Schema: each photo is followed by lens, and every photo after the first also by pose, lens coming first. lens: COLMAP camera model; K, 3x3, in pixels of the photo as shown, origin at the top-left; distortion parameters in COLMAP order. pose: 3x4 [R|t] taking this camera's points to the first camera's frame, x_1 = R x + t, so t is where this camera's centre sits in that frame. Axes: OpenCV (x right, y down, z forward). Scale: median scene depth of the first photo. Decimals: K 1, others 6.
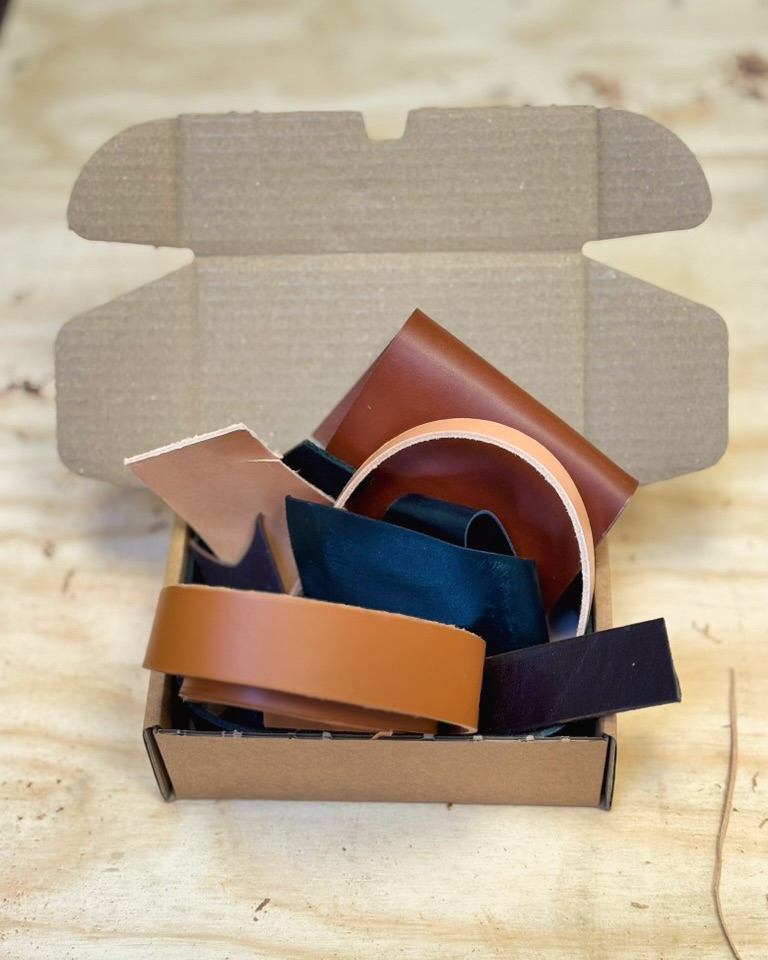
lens RADIAL K [[1535.5, 0, 372.0], [0, 1535.5, 461.6], [0, 0, 1]] dist [0.205038, -0.212799]
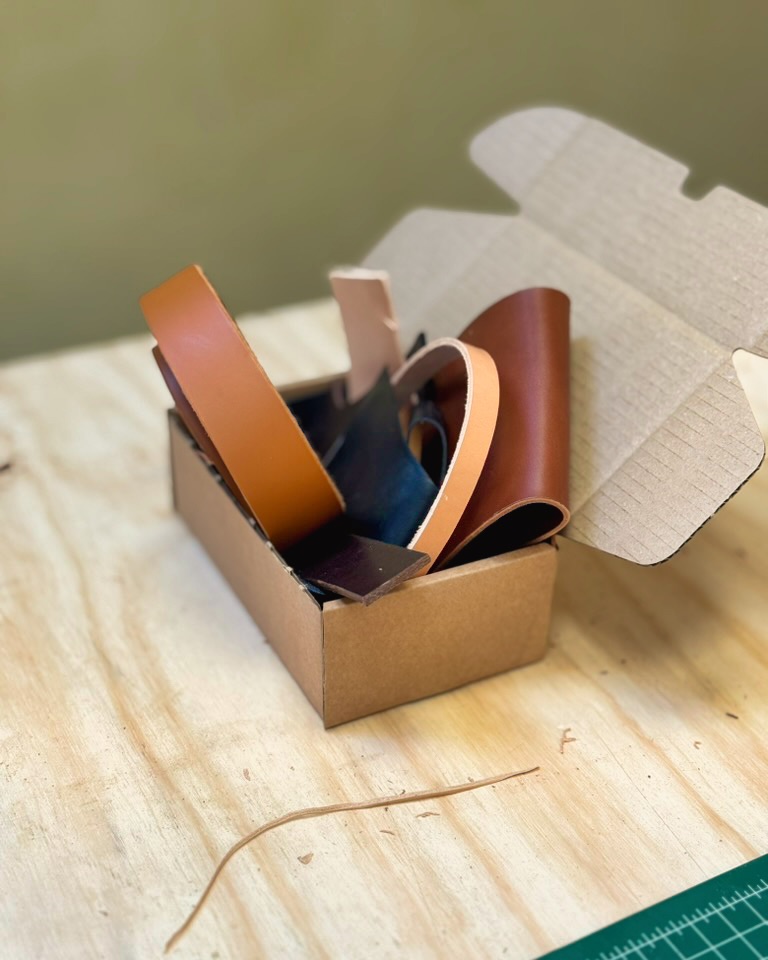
lens RADIAL K [[1535.5, 0, 372.0], [0, 1535.5, 461.6], [0, 0, 1]] dist [0.205038, -0.212799]
pose [[0.484945, 0.503429, -0.715114, 0.784546], [-0.704002, 0.709848, 0.022313, 0.054898], [0.518855, 0.492621, 0.698652, 0.220540]]
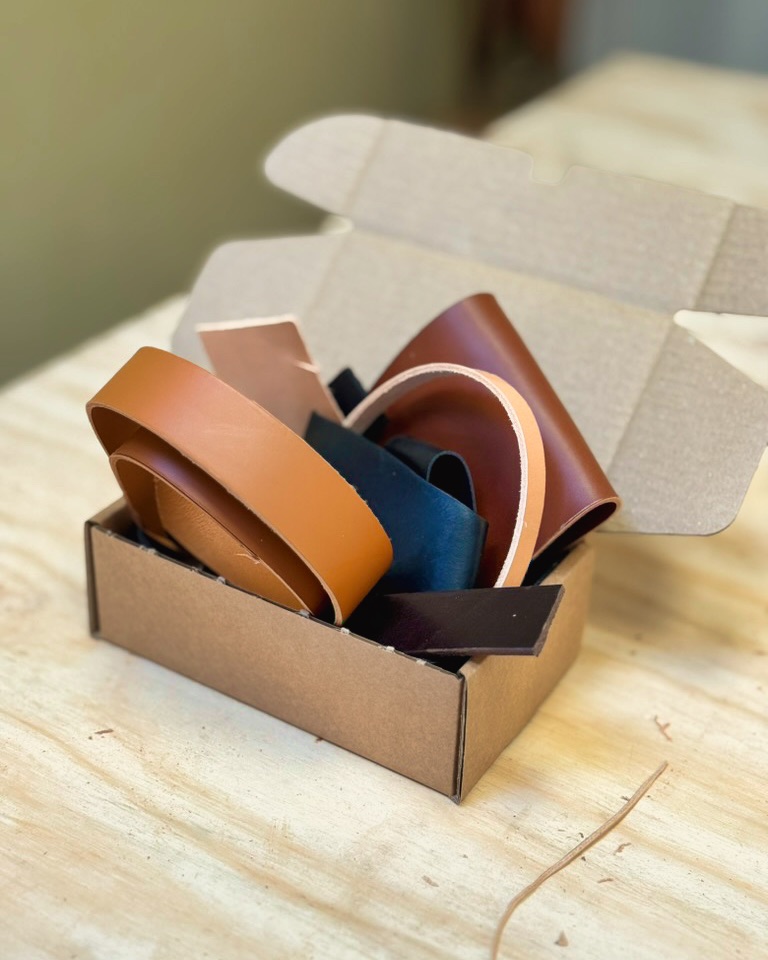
lens RADIAL K [[1505.1, 0, 382.6], [0, 1505.1, 455.0], [0, 0, 1]] dist [0.236585, -0.503092]
pose [[0.871945, 0.320876, -0.369797, 0.375253], [-0.429634, 0.863663, -0.263629, 0.297895], [0.234788, 0.388748, 0.890926, 0.091064]]
